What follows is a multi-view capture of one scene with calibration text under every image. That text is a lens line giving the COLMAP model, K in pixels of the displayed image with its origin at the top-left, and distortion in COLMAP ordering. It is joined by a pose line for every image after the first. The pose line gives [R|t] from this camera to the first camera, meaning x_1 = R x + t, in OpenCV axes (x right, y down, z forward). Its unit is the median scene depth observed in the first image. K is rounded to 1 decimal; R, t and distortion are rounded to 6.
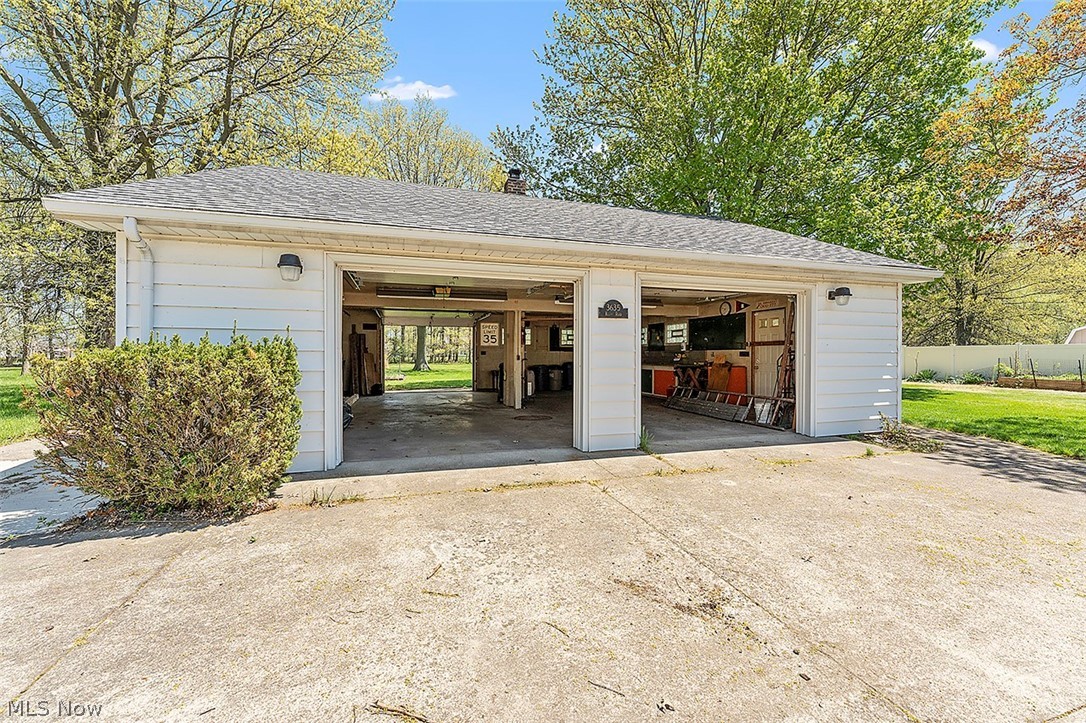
lens RADIAL K [[441.6, 0, 540.3], [0, 441.6, 358.0], [0, 0, 1]] dist [-0.010597, 0.000116]
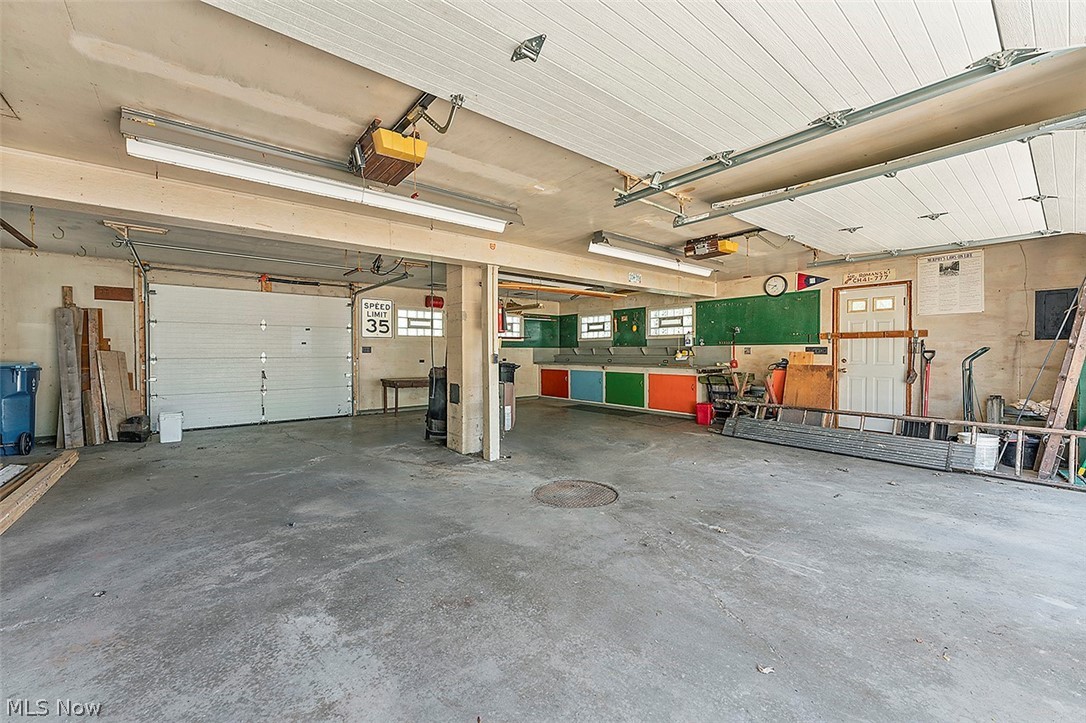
lens RADIAL K [[441.6, 0, 548.0], [0, 441.6, 361.7], [0, 0, 1]] dist [-0.010597, 0.000116]
pose [[0.921316, -0.011533, 0.388644, -0.159463], [0.006965, 0.999889, 0.013160, -0.002480], [-0.388753, -0.009418, 0.921294, 0.436466]]
